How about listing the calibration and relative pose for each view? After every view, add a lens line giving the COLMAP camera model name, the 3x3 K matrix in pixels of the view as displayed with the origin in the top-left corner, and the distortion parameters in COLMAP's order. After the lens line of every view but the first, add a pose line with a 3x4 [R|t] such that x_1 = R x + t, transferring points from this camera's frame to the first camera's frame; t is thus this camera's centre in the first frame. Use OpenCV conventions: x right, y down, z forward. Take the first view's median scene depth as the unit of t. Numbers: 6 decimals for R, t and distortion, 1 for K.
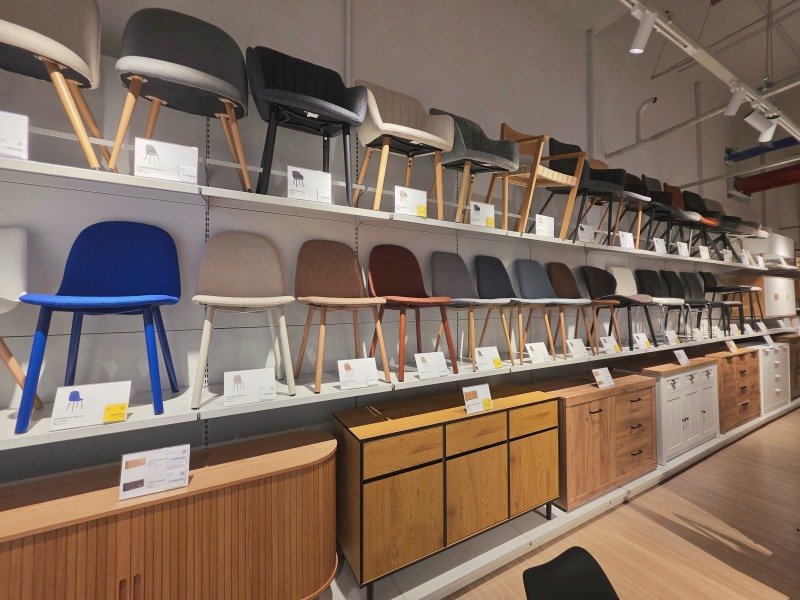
lens RADIAL K [[316.5, 0, 403.2], [0, 316.5, 298.4], [0, 0, 1]] dist [-0.002717, 0.000161]
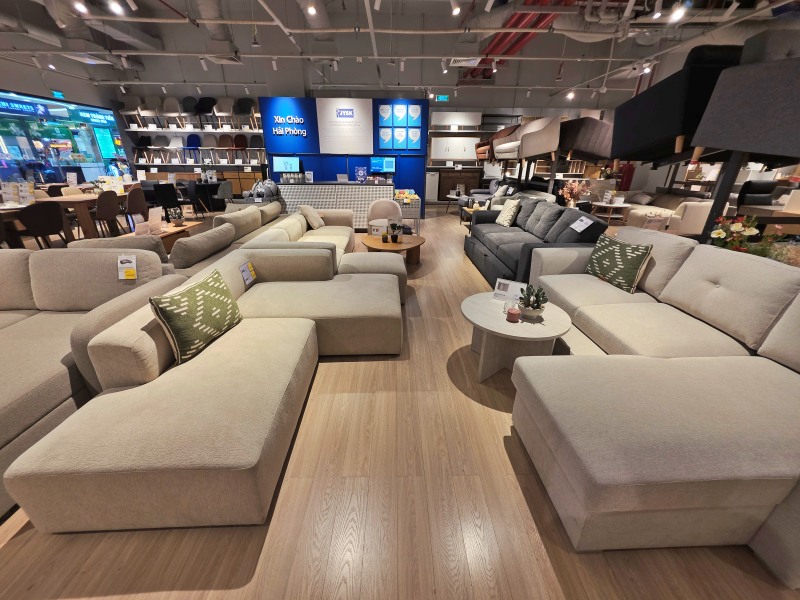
lens RADIAL K [[316.5, 0, 400.2], [0, 316.5, 300.1], [0, 0, 1]] dist [-0.002717, 0.000161]
pose [[0.892287, 0.202033, -0.403741, 5.824339], [-0.009449, 0.902444, 0.430703, -0.006231], [0.451370, -0.380495, 0.807148, -3.341778]]
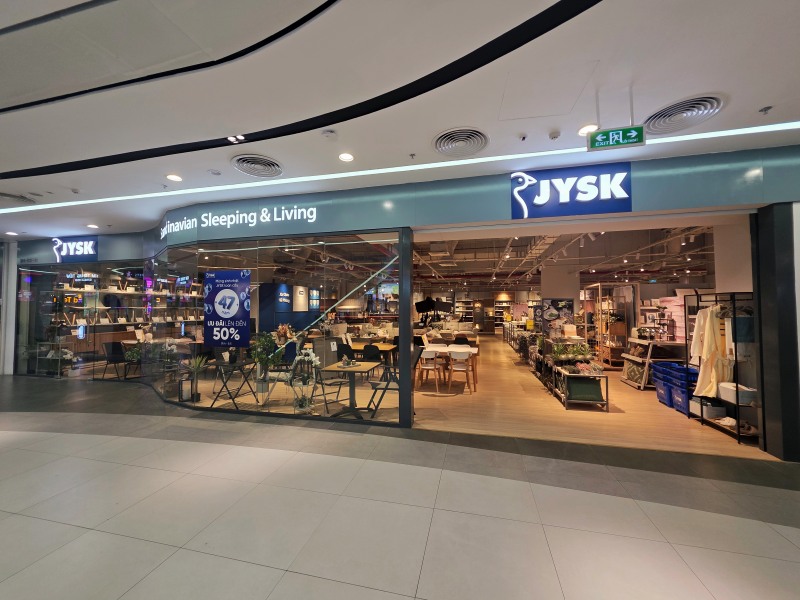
lens RADIAL K [[316.5, 0, 400.7], [0, 316.5, 299.5], [0, 0, 1]] dist [-0.002717, 0.000161]
pose [[0.659451, 0.029227, 0.751180, -1.698228], [-0.017593, 0.999570, -0.023447, -0.100224], [-0.751542, 0.002247, 0.659681, -6.981142]]
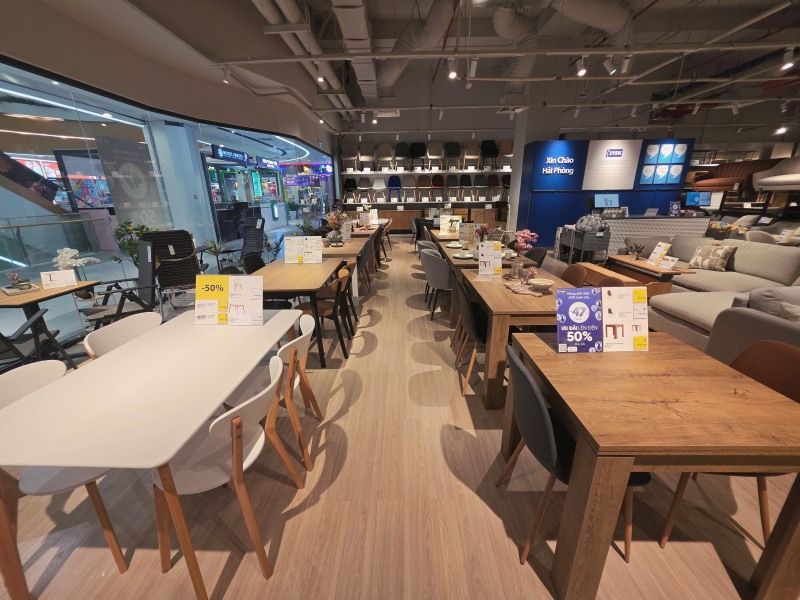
lens RADIAL K [[316.5, 0, 400.3], [0, 316.5, 299.6], [0, 0, 1]] dist [-0.002717, 0.000161]
pose [[0.878257, 0.150498, -0.453889, 2.628965], [0.016262, 0.939234, 0.342892, -0.065475], [0.477913, -0.308528, 0.822441, -5.139451]]
